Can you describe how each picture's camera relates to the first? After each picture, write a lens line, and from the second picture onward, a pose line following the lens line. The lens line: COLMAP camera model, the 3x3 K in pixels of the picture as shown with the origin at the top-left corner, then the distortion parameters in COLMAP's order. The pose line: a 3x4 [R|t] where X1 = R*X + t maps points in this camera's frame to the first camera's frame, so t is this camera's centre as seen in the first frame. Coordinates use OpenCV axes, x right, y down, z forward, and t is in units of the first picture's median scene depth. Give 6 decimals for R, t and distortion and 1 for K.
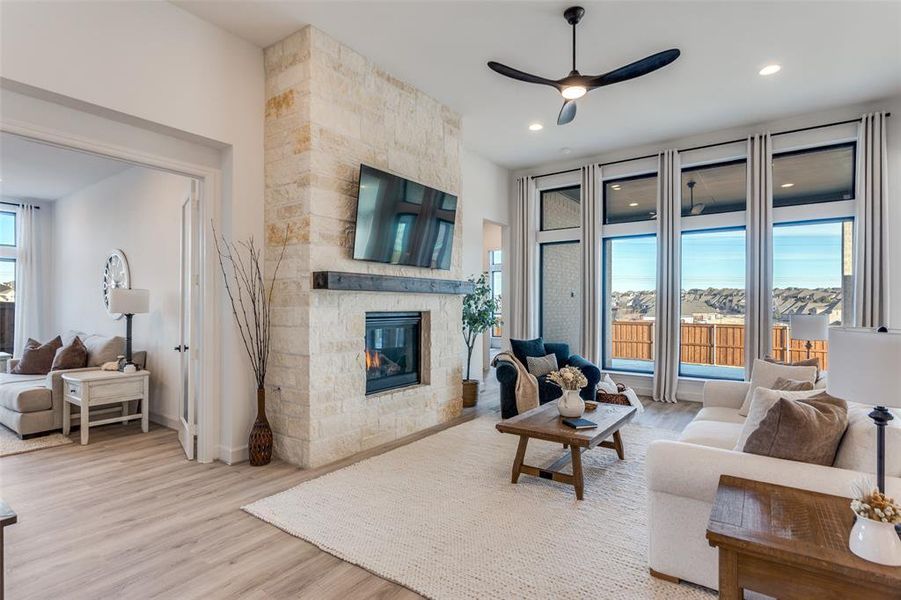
lens RADIAL K [[453.2, 0, 446.9], [0, 453.2, 300.3], [0, 0, 1]] dist [-0.010923, 0.004984]
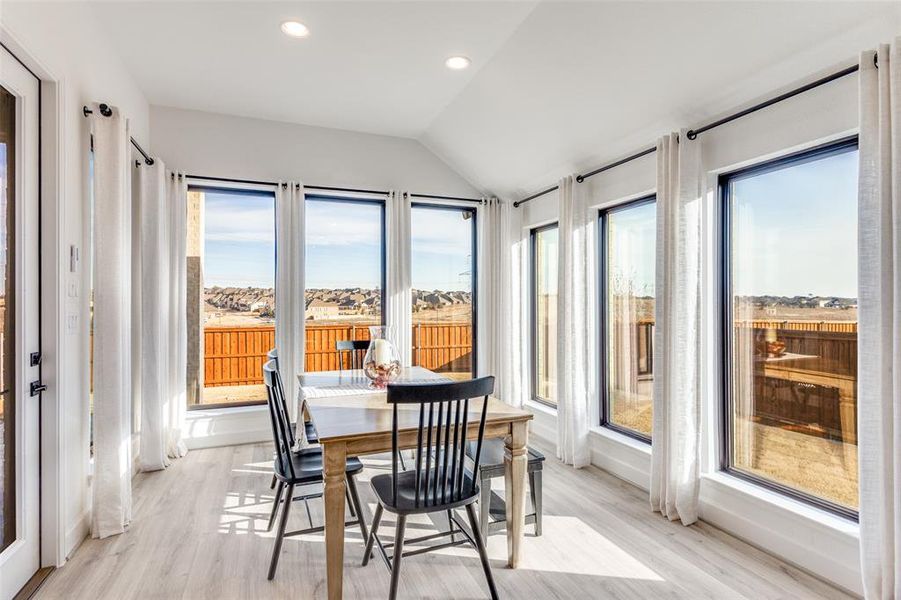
lens RADIAL K [[453.2, 0, 463.0], [0, 453.2, 300.6], [0, 0, 1]] dist [-0.010923, 0.004984]
pose [[0.517824, -0.001792, 0.855485, 1.045170], [-0.001452, 0.999995, 0.002973, 0.016101], [-0.855486, -0.002782, 0.517818, 0.606710]]
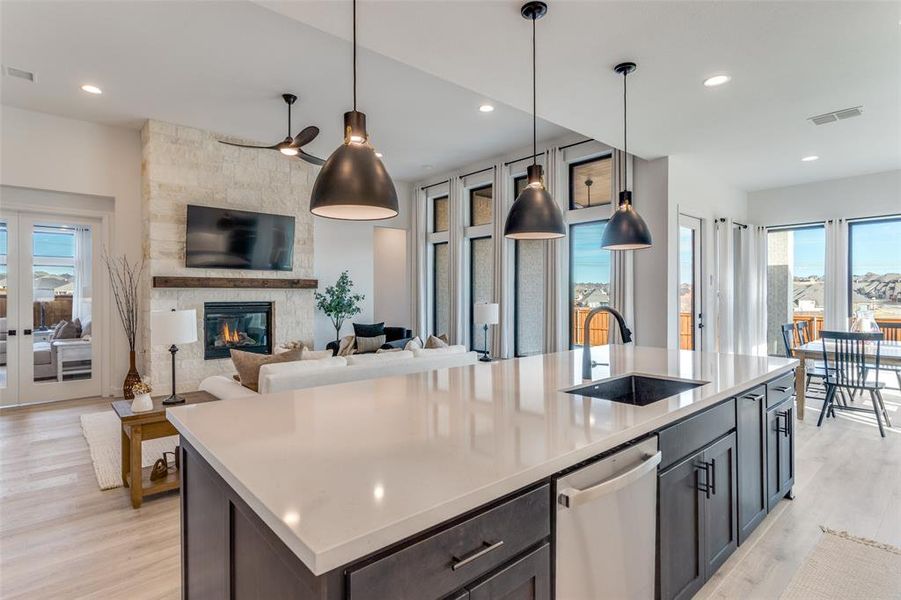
lens RADIAL K [[453.2, 0, 452.5], [0, 453.2, 293.4], [0, 0, 1]] dist [-0.010923, 0.004984]
pose [[0.975202, -0.006571, -0.221221, 0.802040], [0.007894, 0.999956, 0.005095, -0.003627], [0.221178, -0.006715, 0.975210, -0.222559]]
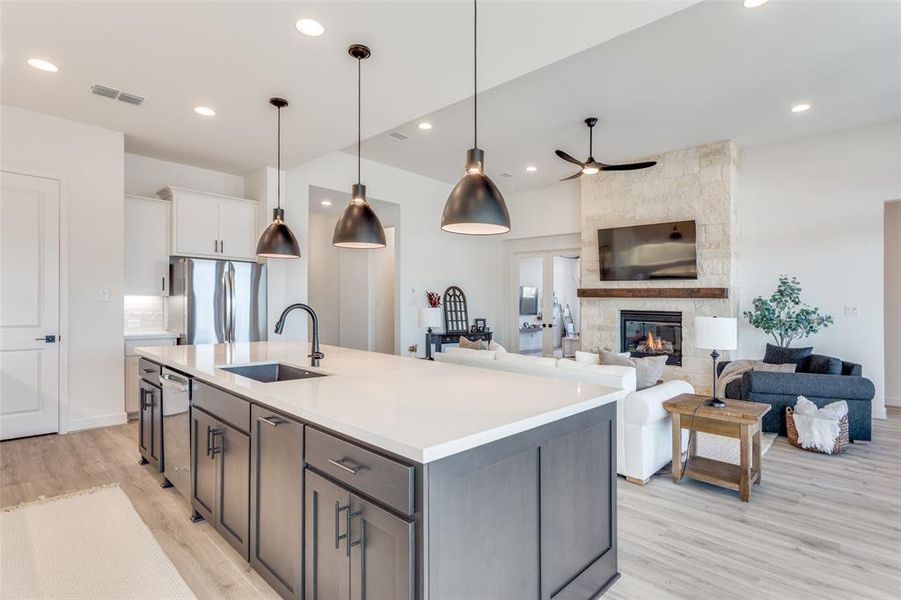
lens RADIAL K [[453.2, 0, 454.2], [0, 453.2, 292.9], [0, 0, 1]] dist [-0.010923, 0.004984]
pose [[-0.139816, -0.028103, -0.989779, 1.373849], [-0.013150, 0.999562, -0.026523, 0.013355], [0.990090, 0.009307, -0.140124, 0.538336]]
